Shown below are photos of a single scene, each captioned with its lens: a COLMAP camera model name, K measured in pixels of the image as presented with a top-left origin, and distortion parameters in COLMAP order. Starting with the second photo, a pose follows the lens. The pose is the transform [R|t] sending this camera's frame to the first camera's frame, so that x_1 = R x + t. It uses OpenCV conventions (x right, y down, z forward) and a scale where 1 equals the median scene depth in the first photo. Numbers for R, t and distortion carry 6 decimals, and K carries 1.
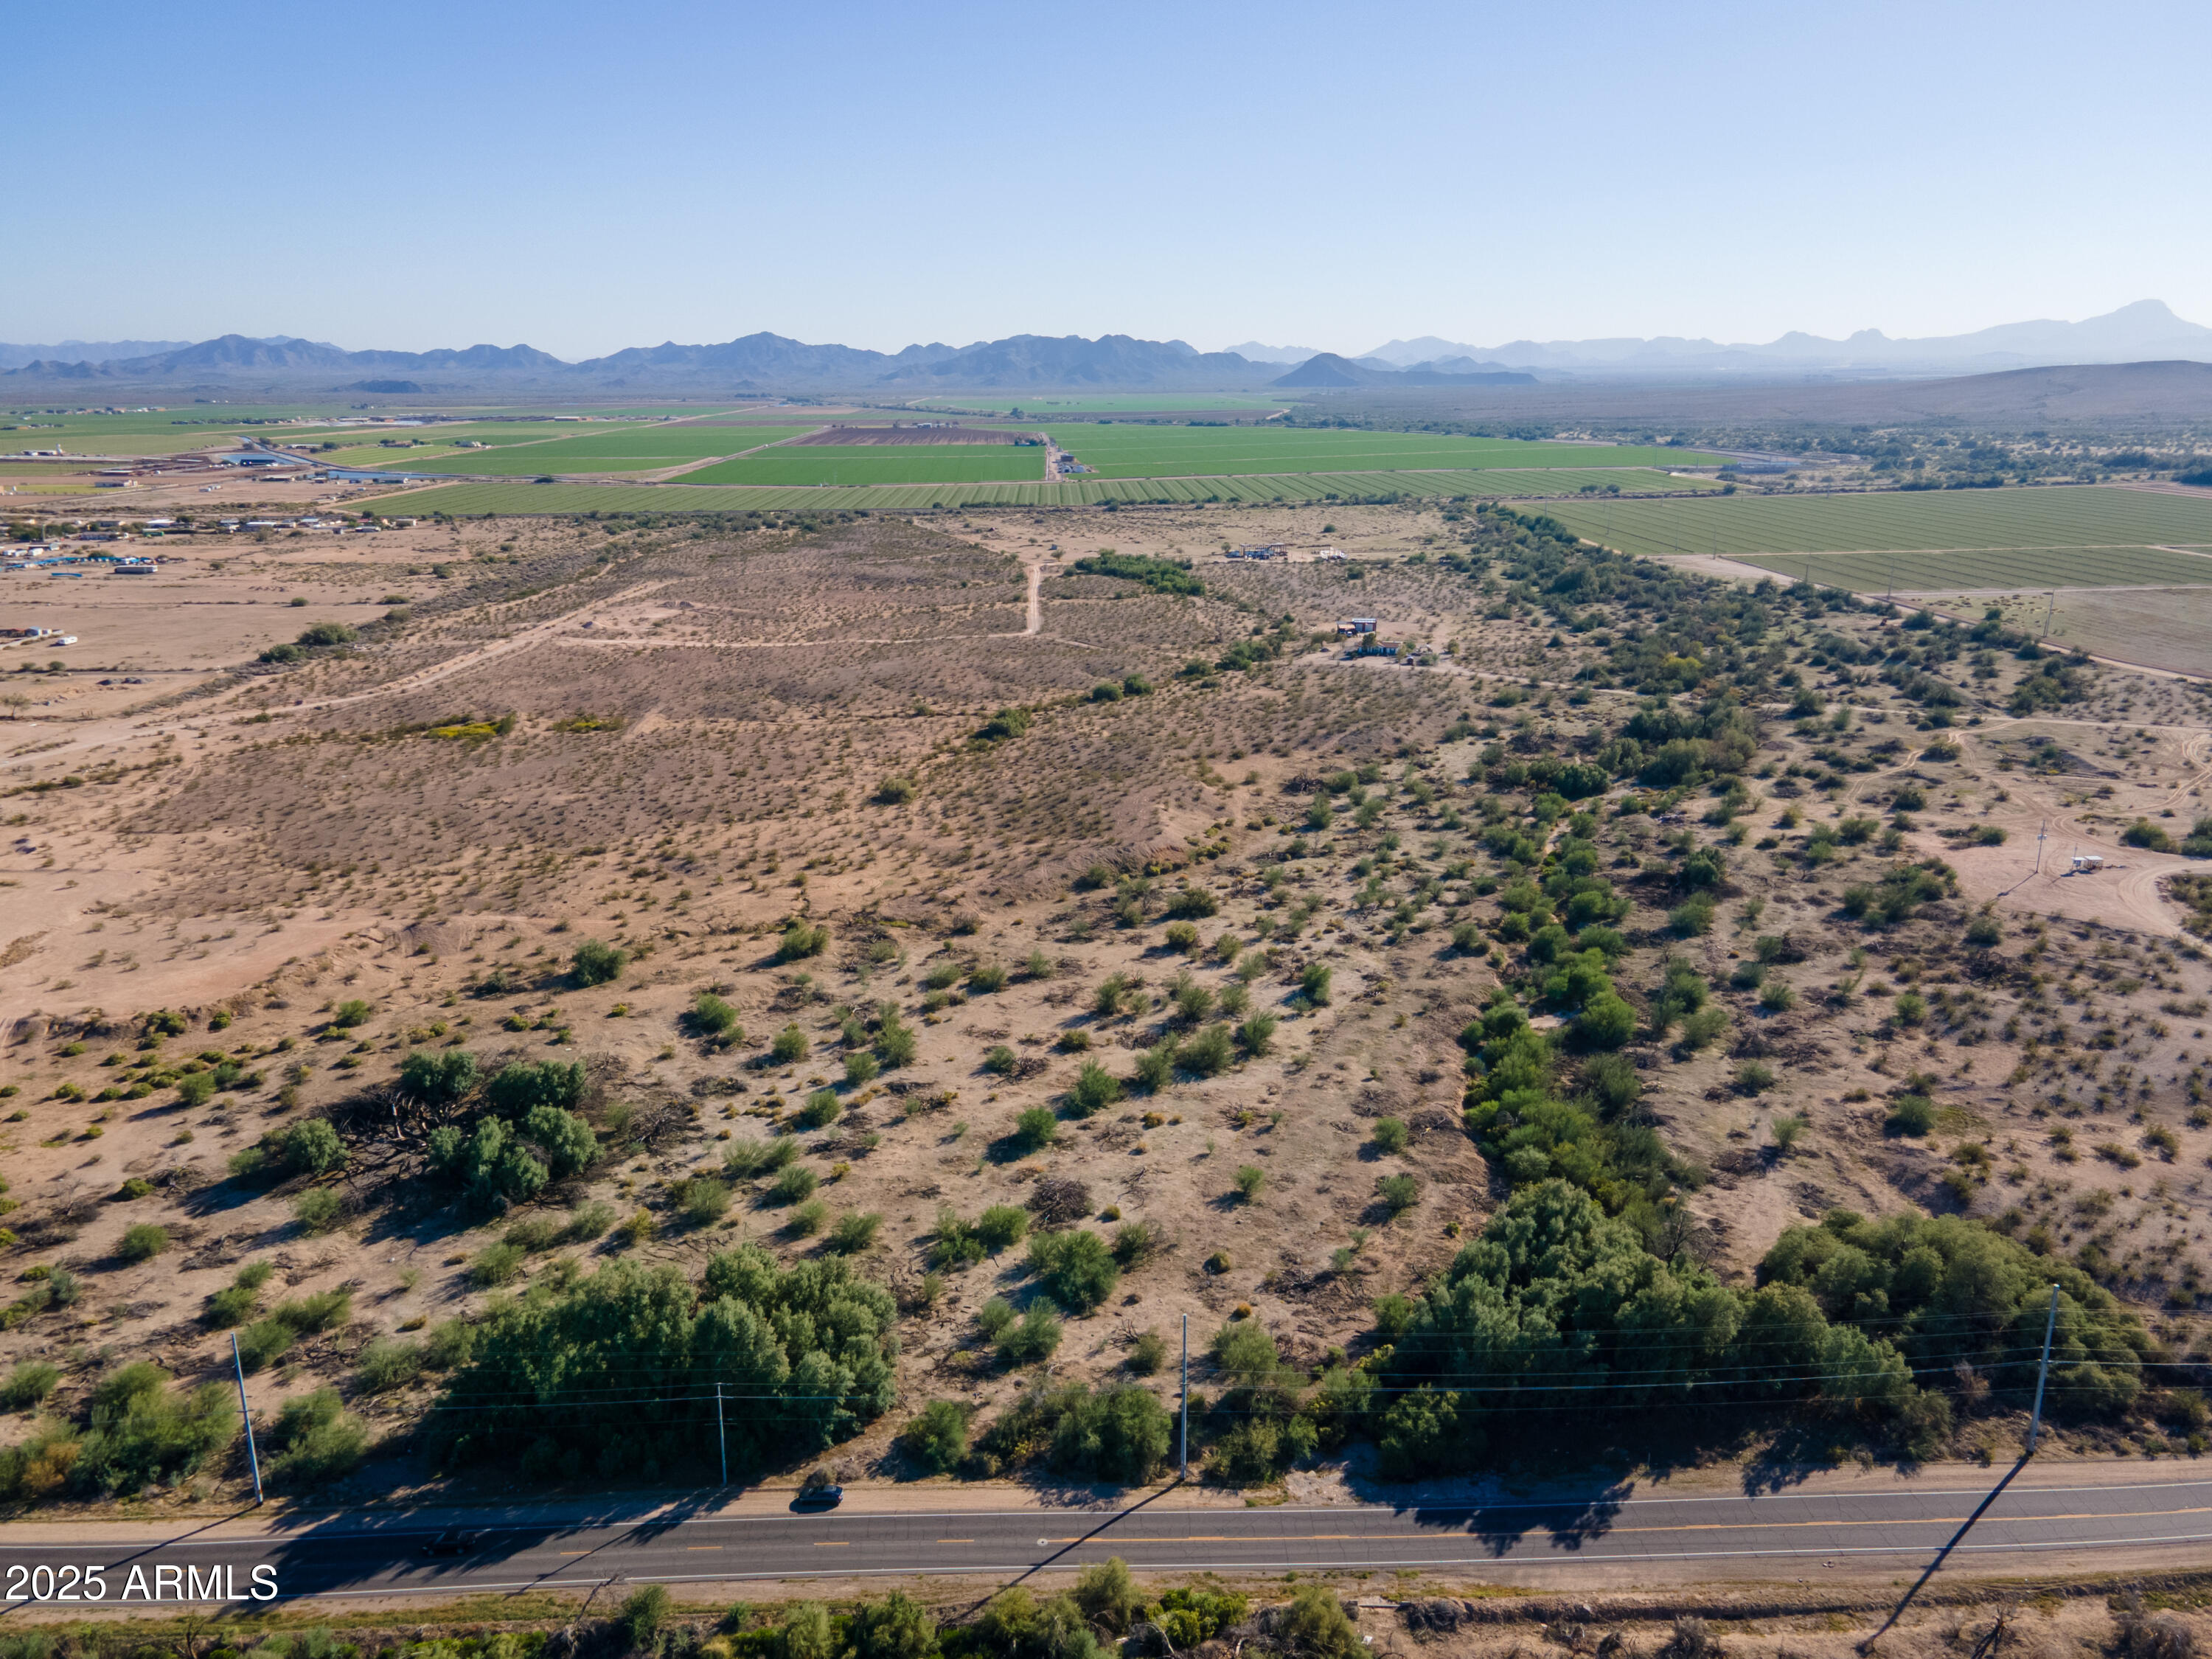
lens RADIAL K [[1610.6, 0, 1103.9], [0, 1610.6, 826.9], [0, 0, 1]] dist [0.027756, 0.035860]
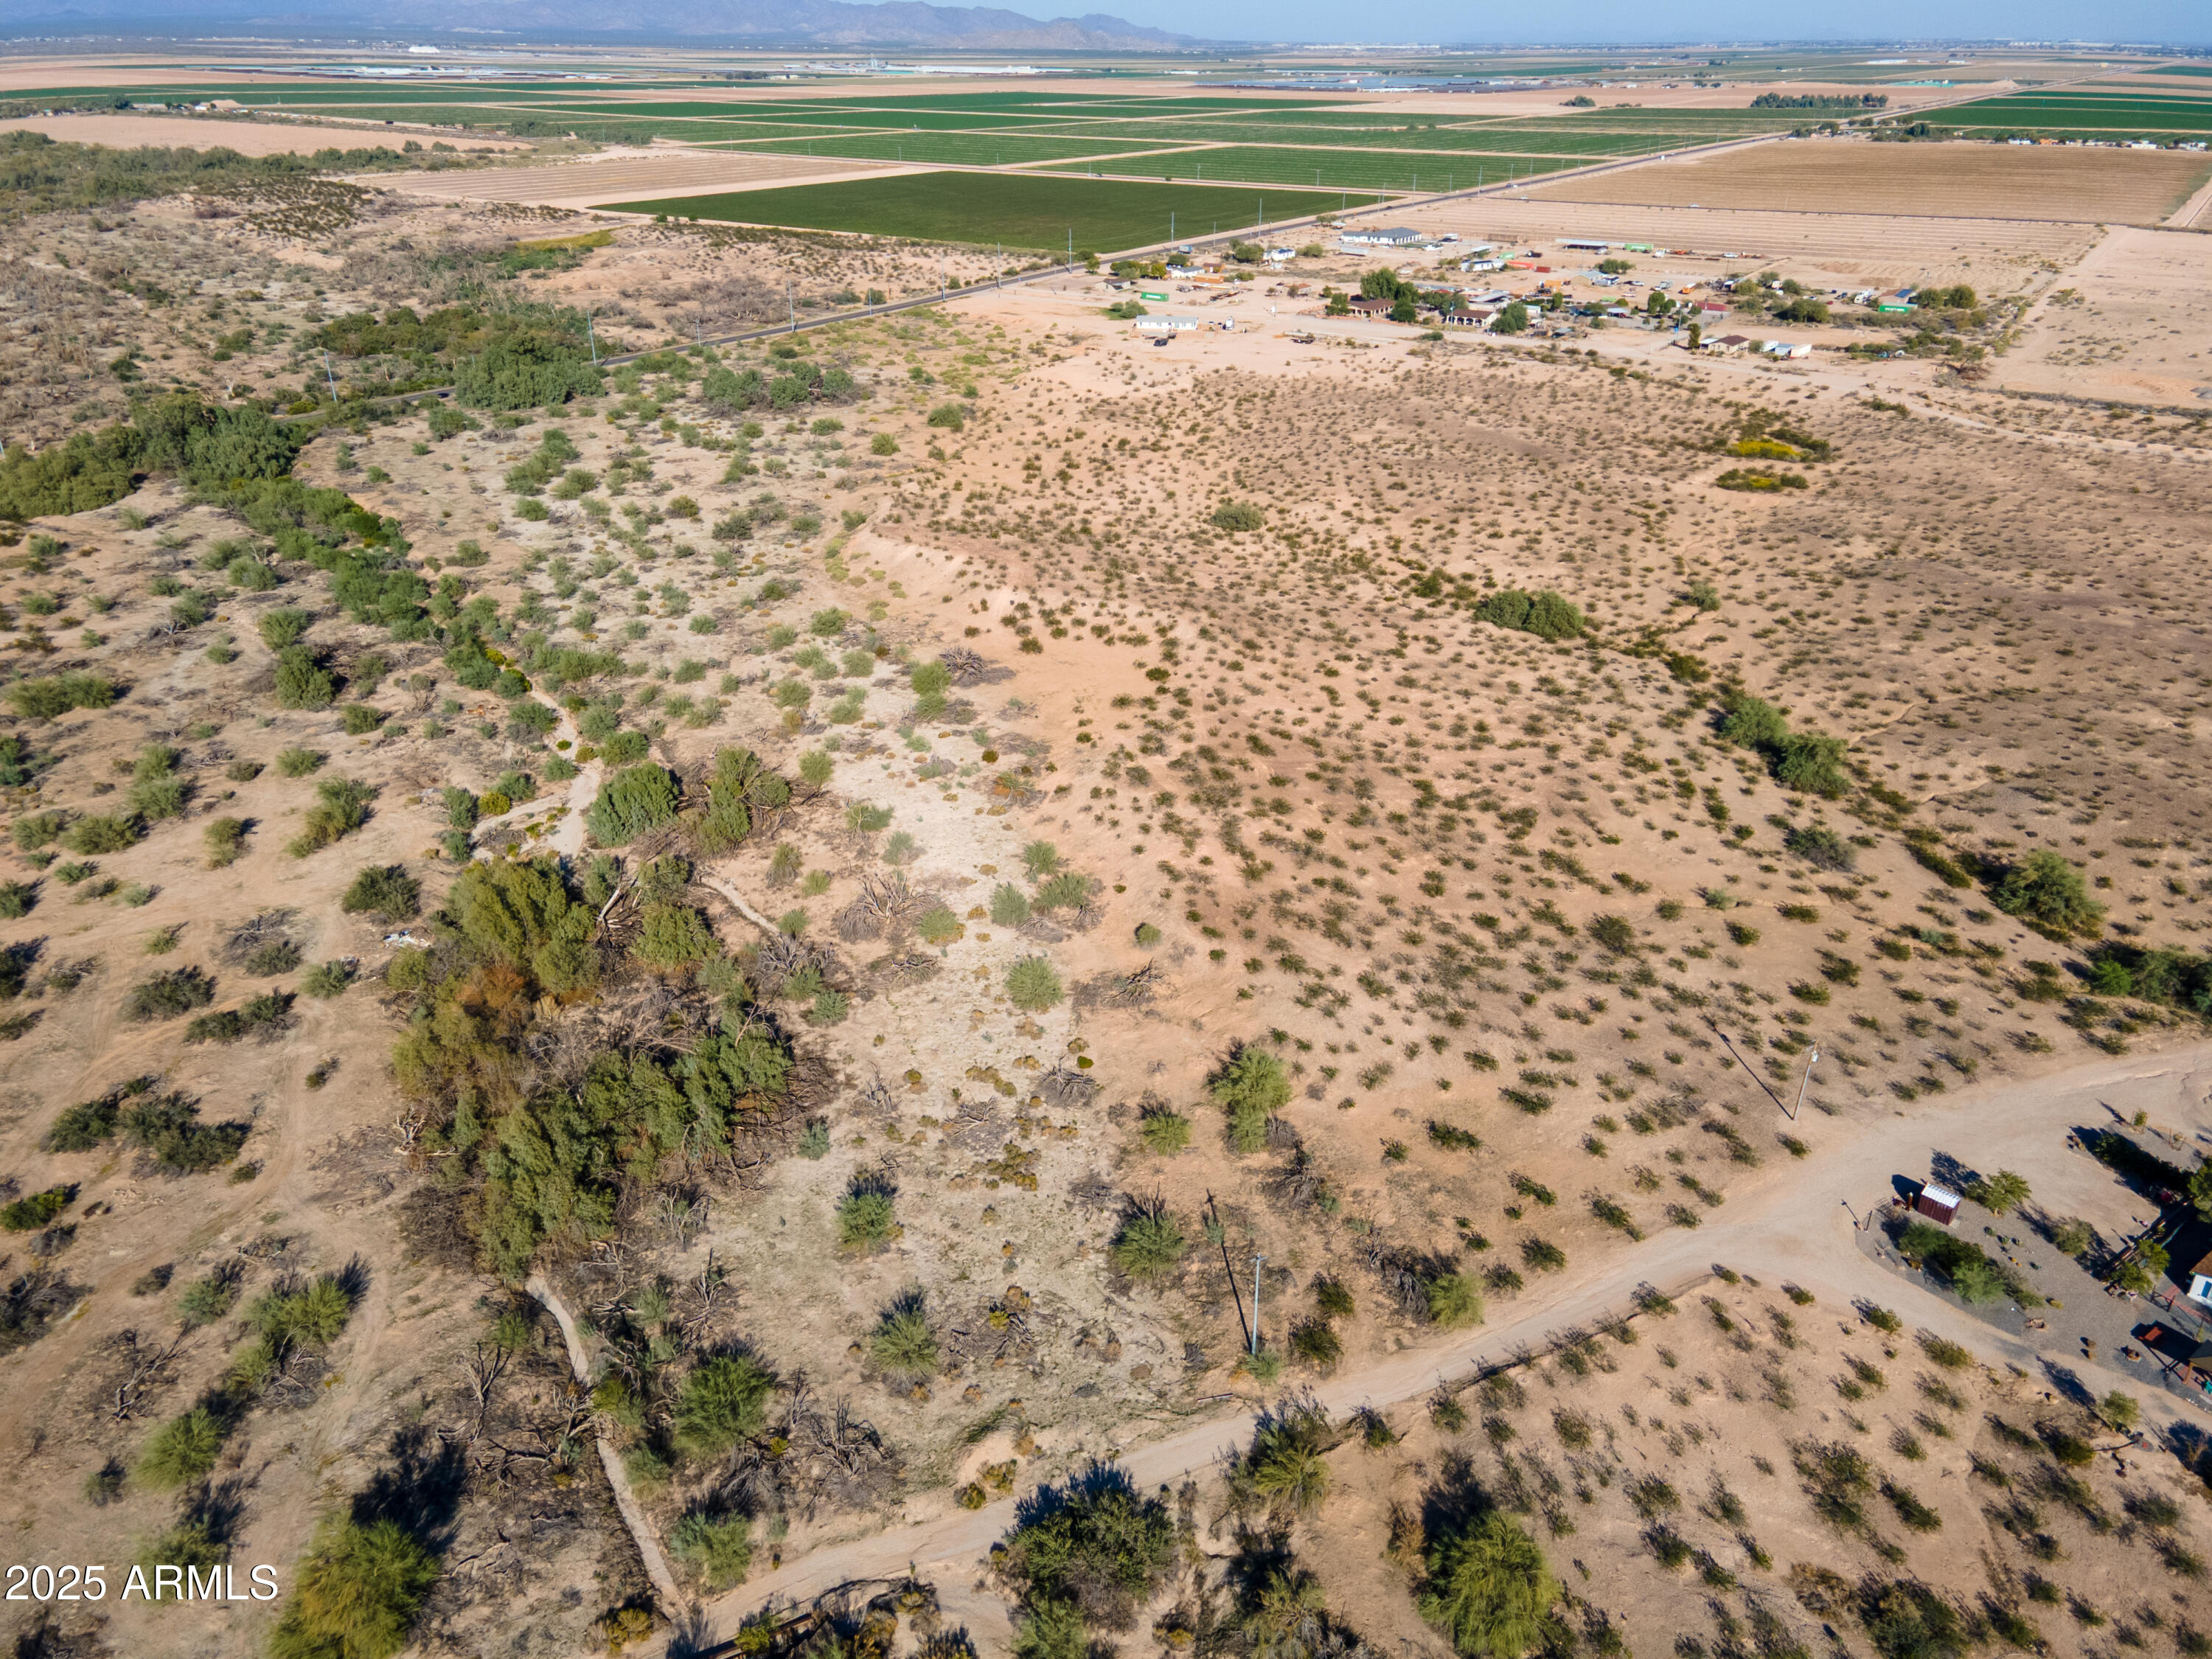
lens RADIAL K [[1610.6, 0, 1103.9], [0, 1610.6, 826.9], [0, 0, 1]] dist [0.027756, 0.035860]
pose [[-0.596112, 0.359232, -0.718055, 0.942355], [-0.219124, 0.787585, 0.575929, -0.588176], [0.772421, 0.500662, -0.390772, 2.124760]]
